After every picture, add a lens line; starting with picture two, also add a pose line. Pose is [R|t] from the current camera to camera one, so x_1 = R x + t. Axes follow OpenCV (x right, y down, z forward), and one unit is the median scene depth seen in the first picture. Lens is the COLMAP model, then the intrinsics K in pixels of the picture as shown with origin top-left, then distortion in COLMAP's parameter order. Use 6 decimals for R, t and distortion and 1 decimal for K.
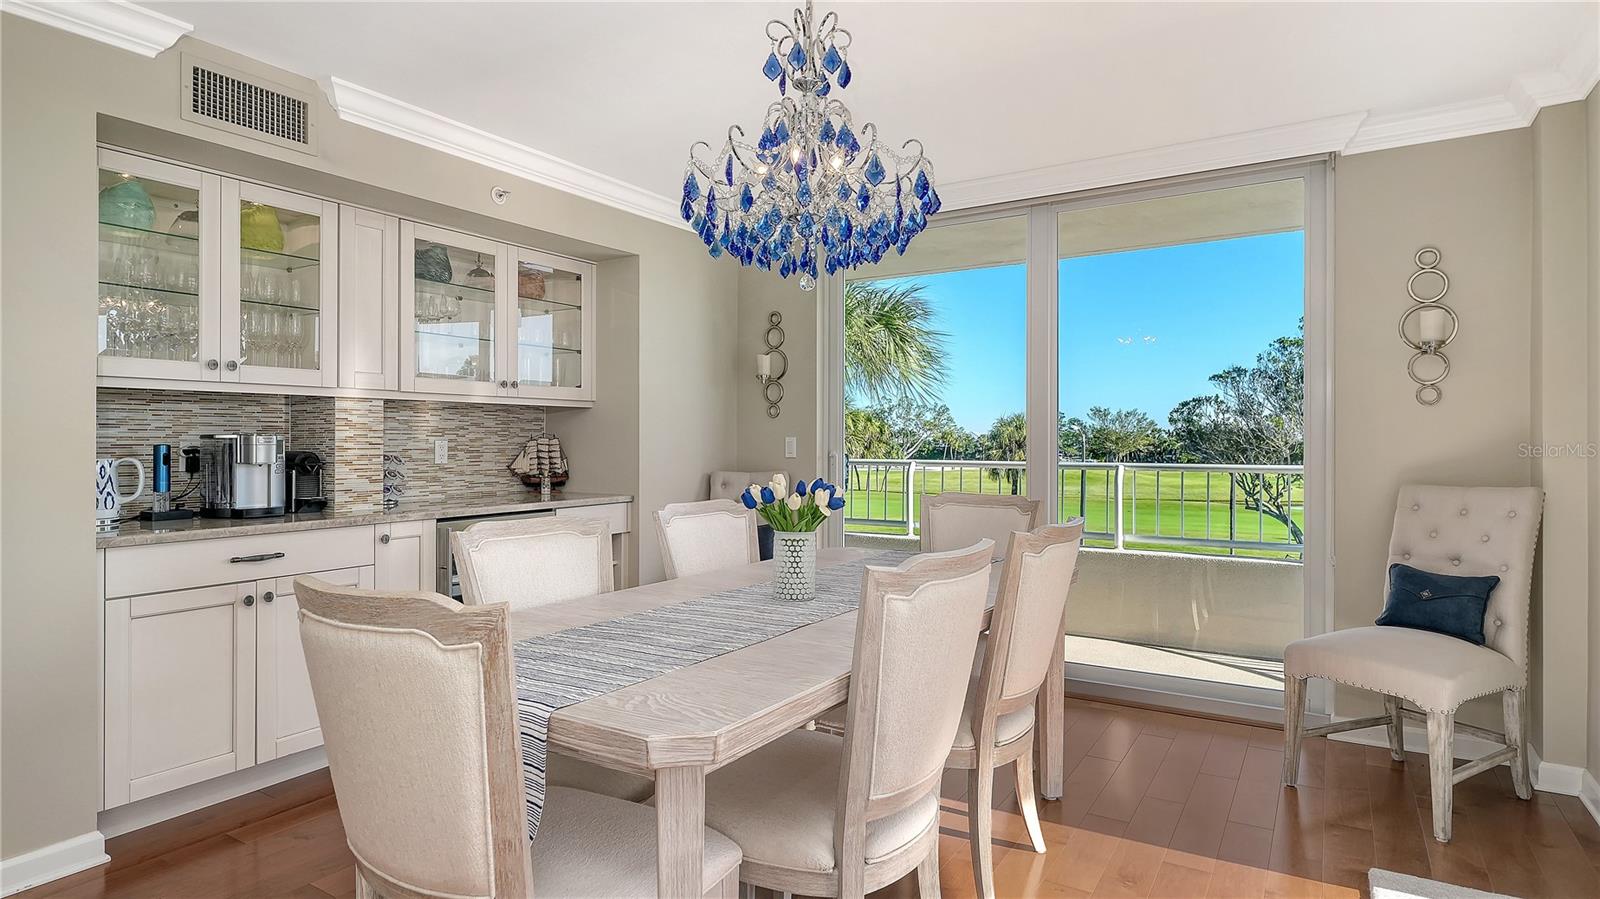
lens RADIAL K [[862.3, 0, 814.5], [0, 862.3, 441.9], [0, 0, 1]] dist [-0.003516, -0.000315]
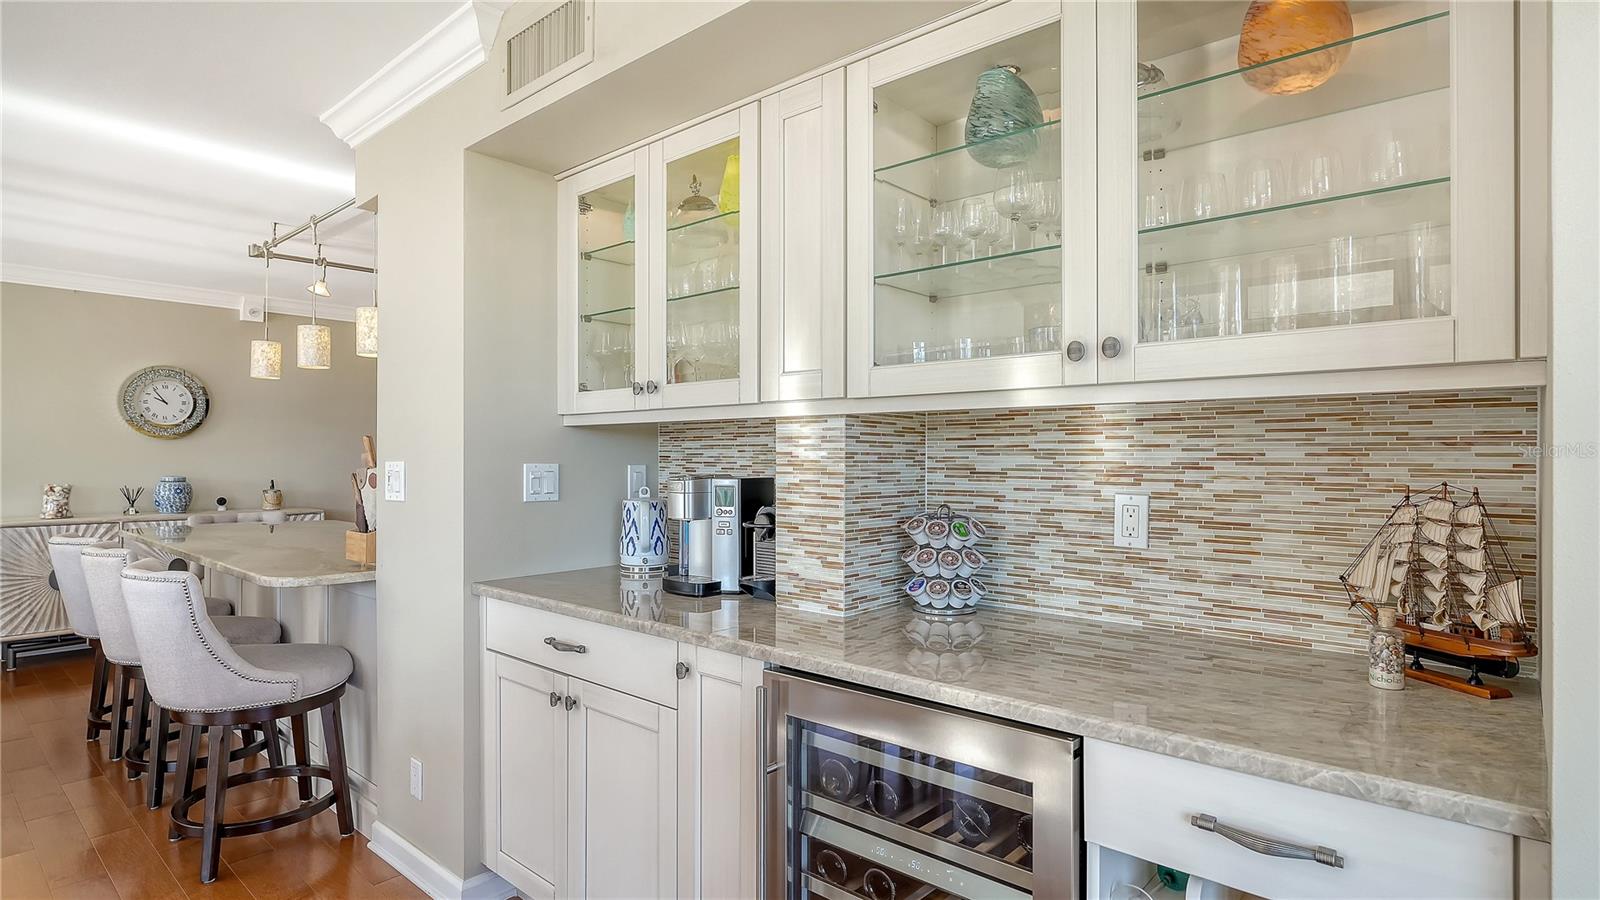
lens RADIAL K [[809.4, 0, 798.5], [0, 809.4, 454.1], [0, 0, 1]] dist [-0.013865, 0.000216]
pose [[-0.179605, -0.003372, -0.983733, 0.002781], [-0.005086, 0.999984, -0.002499, -0.021324], [0.983726, 0.004555, -0.179620, 0.948731]]
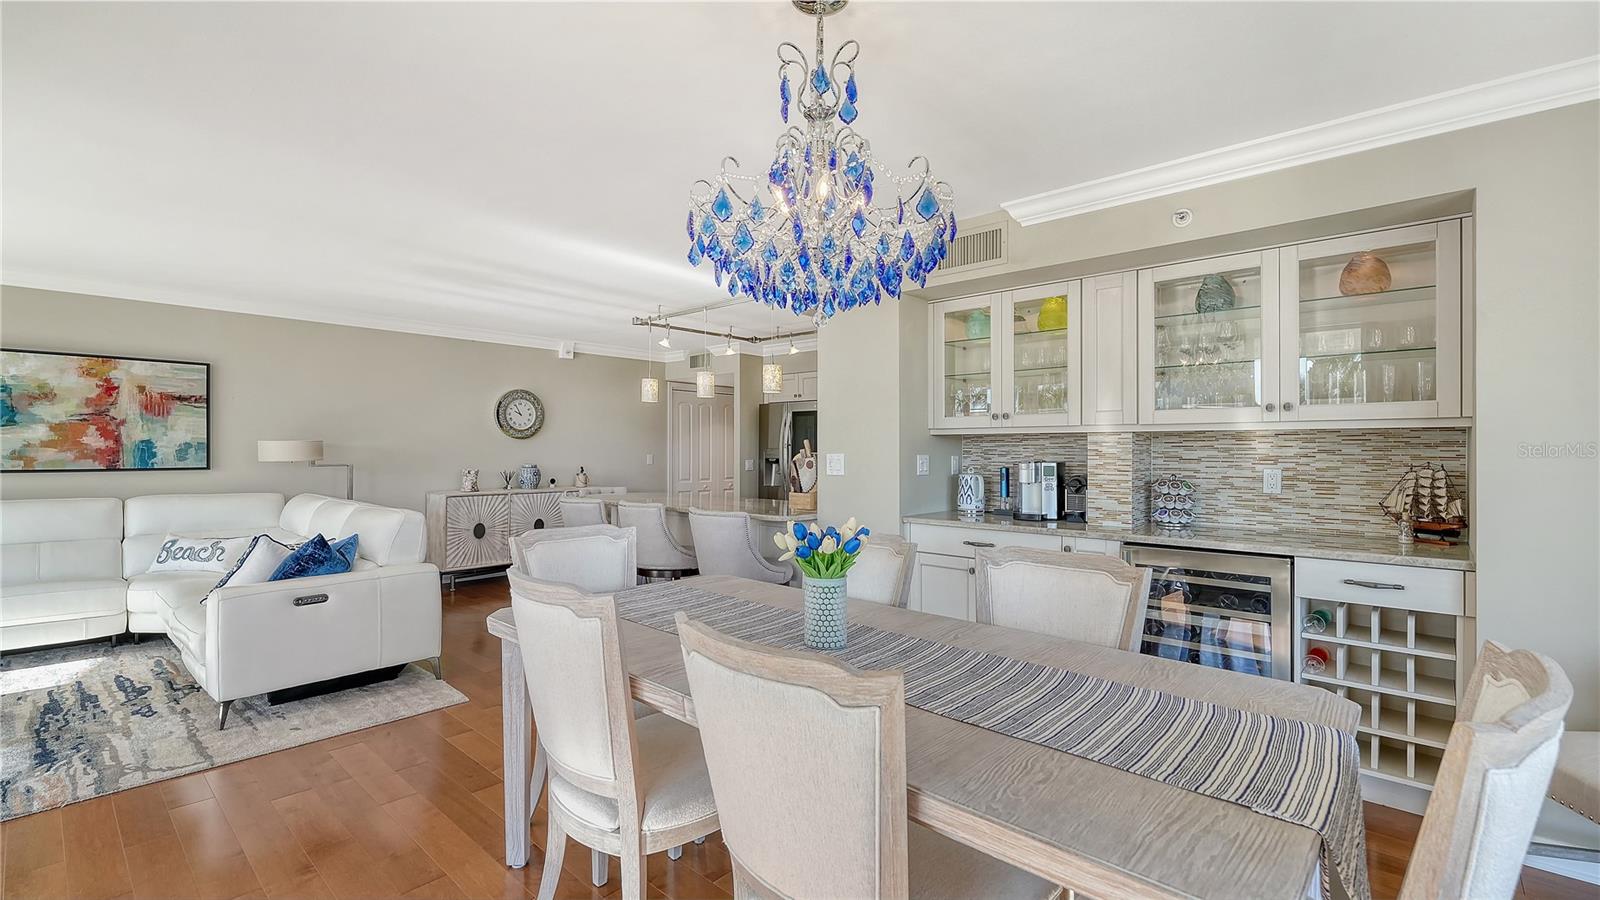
lens RADIAL K [[687.9, 0, 796.2], [0, 687.9, 448.8], [0, 0, 1]] dist [-0.007835, 0.000636]
pose [[-0.192270, -0.001217, -0.981341, 0.429172], [-0.004469, 0.999990, -0.000364, -0.022291], [0.981332, 0.004316, -0.192274, 0.658624]]
